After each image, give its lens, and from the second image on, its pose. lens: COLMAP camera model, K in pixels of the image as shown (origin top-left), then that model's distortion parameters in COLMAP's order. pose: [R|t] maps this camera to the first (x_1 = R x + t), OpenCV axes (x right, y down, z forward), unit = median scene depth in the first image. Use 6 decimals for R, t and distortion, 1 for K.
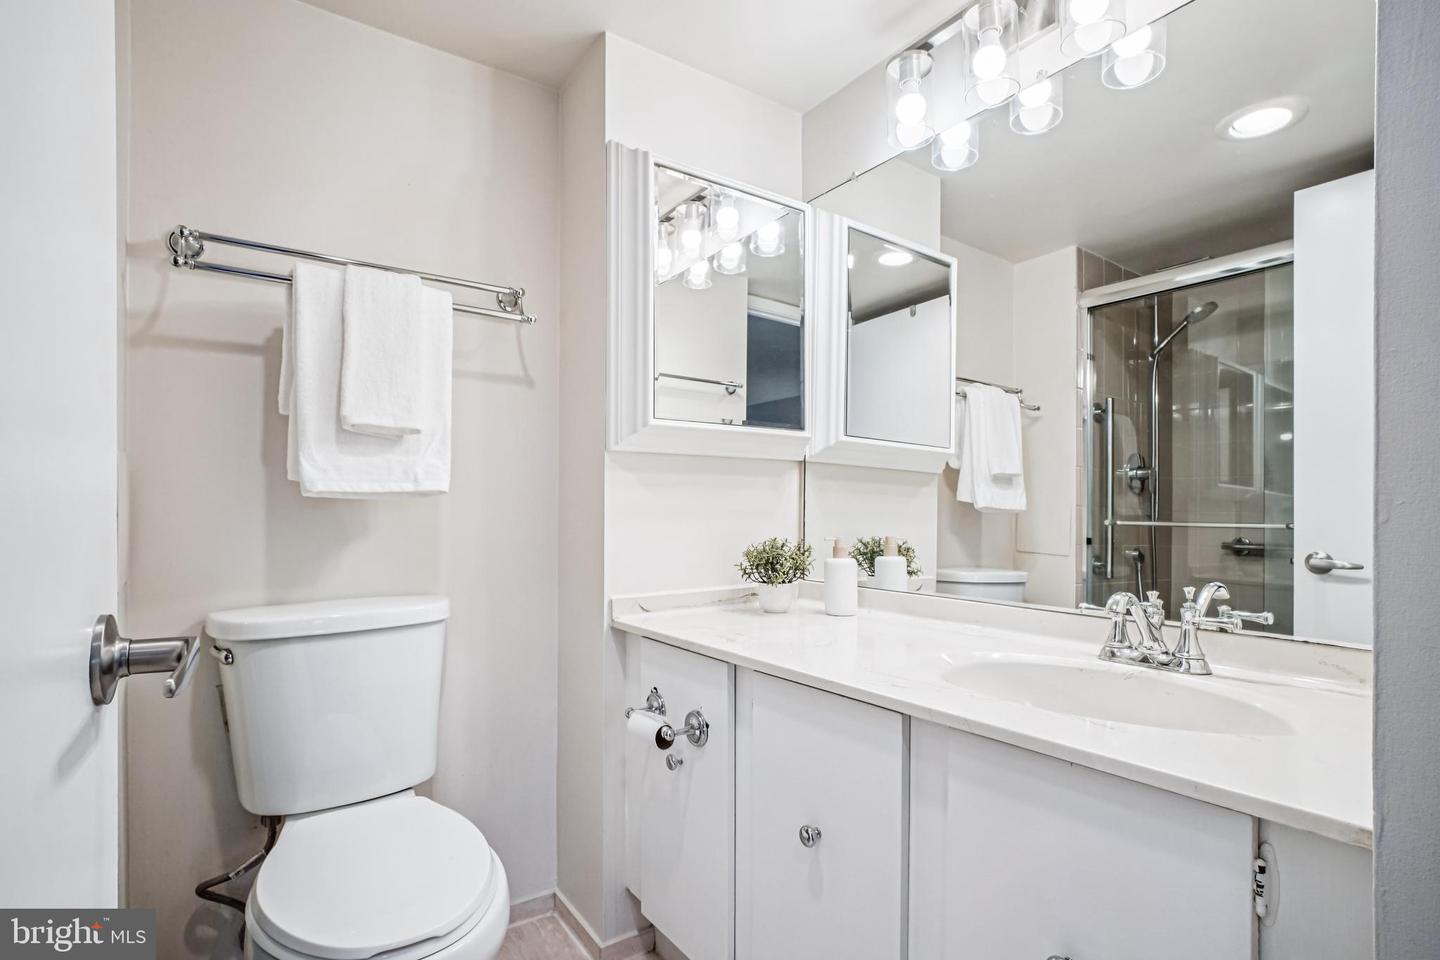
lens RADIAL K [[671.7, 0, 696.6], [0, 671.7, 521.1], [0, 0, 1]] dist [-0.046889, 0.000032]
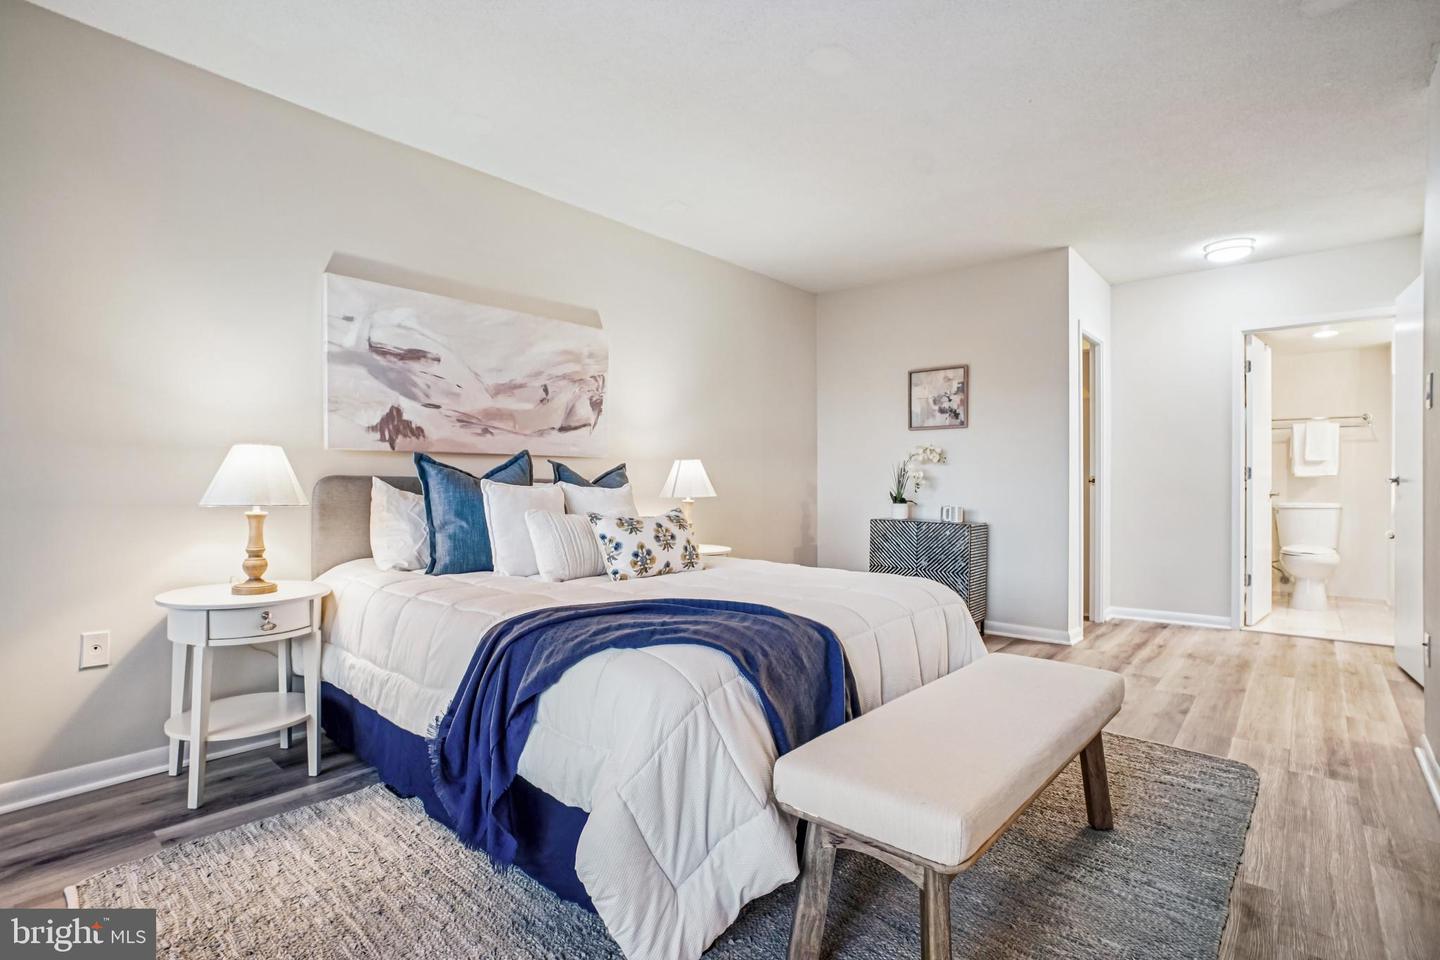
lens RADIAL K [[743.6, 0, 720.0], [0, 743.6, 480.0], [0, 0, 1]] dist [-0.001529, 0.000908]
pose [[0.304591, -0.001550, -0.952482, 2.445111], [-0.011969, 0.999913, -0.005455, 0.047931], [0.952408, 0.013062, 0.304546, -3.448414]]
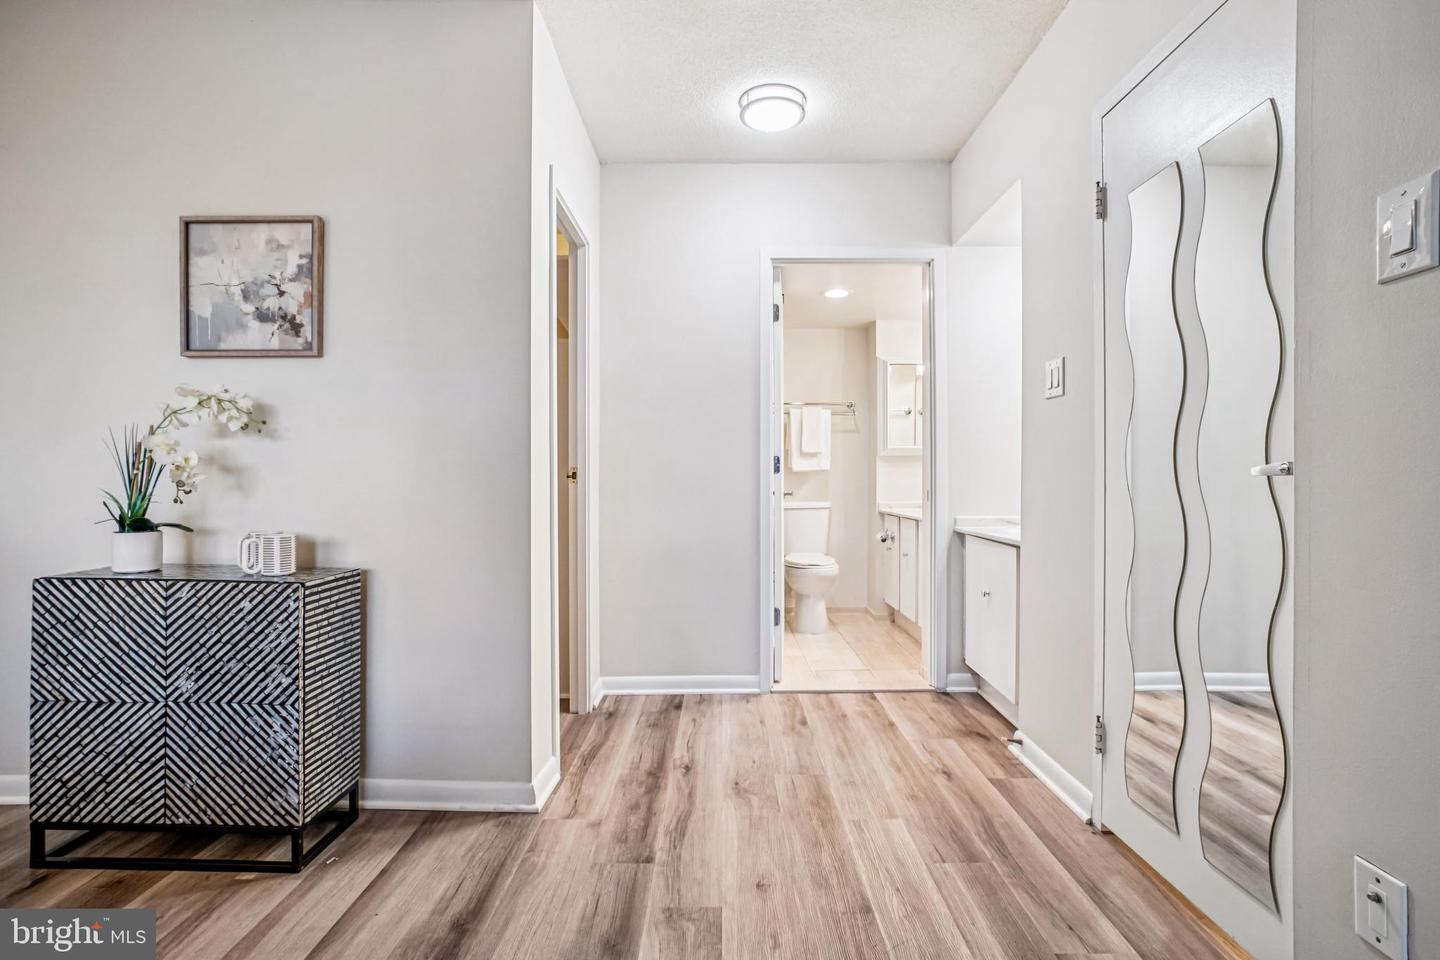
lens RADIAL K [[698.9, 0, 725.6], [0, 698.9, 482.2], [0, 0, 1]] dist [-0.051757, 0.016444]
pose [[0.838906, 0.000147, -0.544276, 1.020401], [-0.003707, 0.999978, -0.005442, 0.038526], [0.544263, 0.006583, 0.838889, -2.071161]]
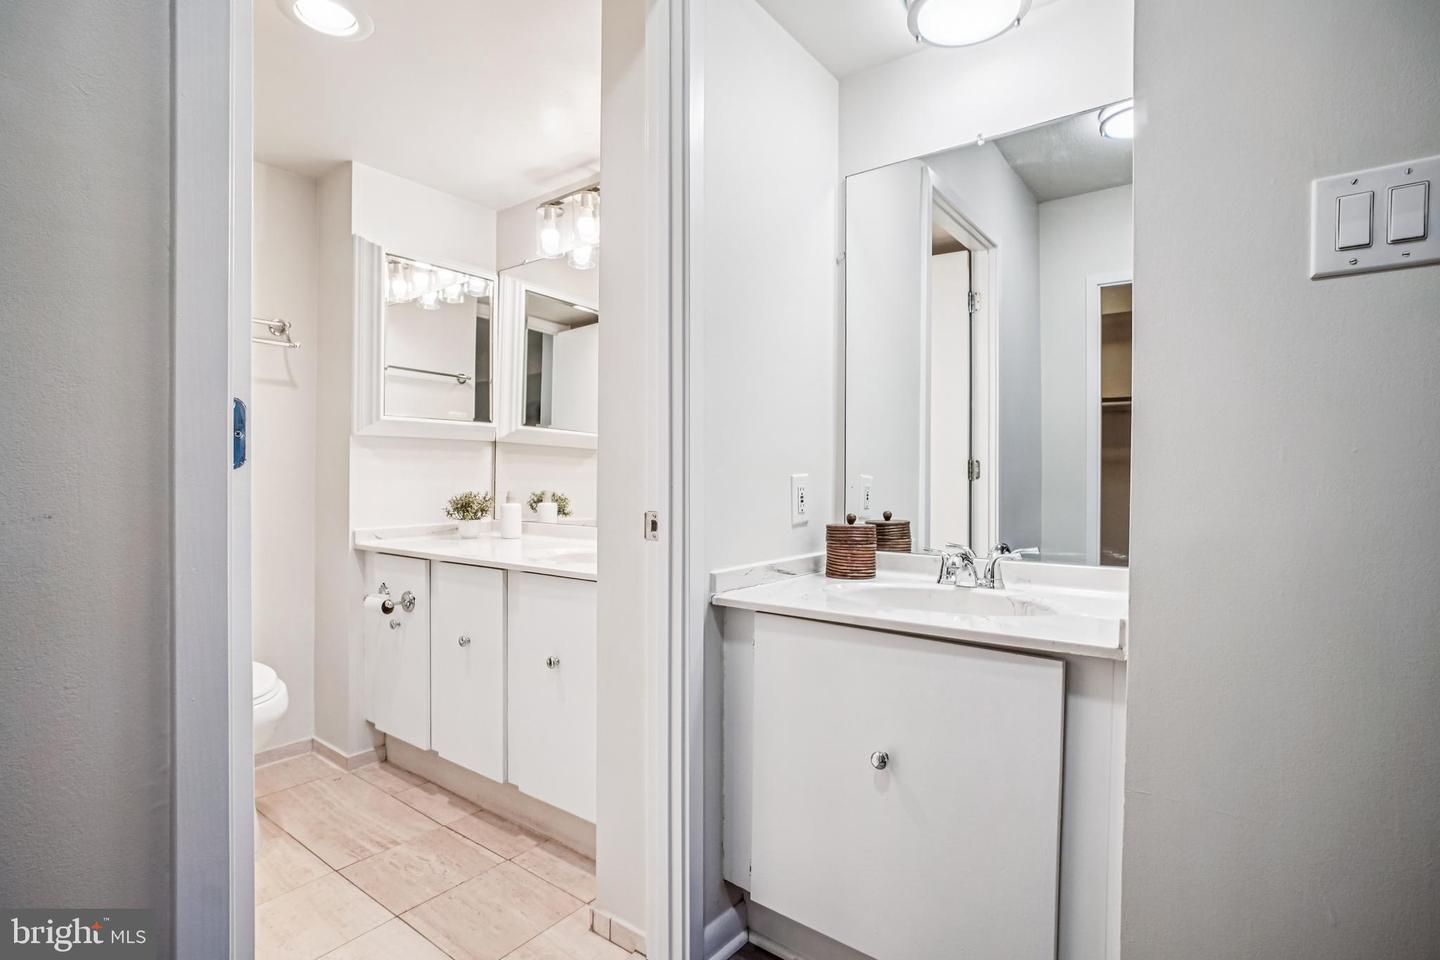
lens RADIAL K [[698.9, 0, 725.6], [0, 698.9, 482.2], [0, 0, 1]] dist [-0.051757, 0.016444]
pose [[0.939343, 0.000507, 0.342978, 0.128656], [0.001804, 0.999978, -0.006420, 0.016420], [-0.342974, 0.006649, 0.939322, -0.768707]]
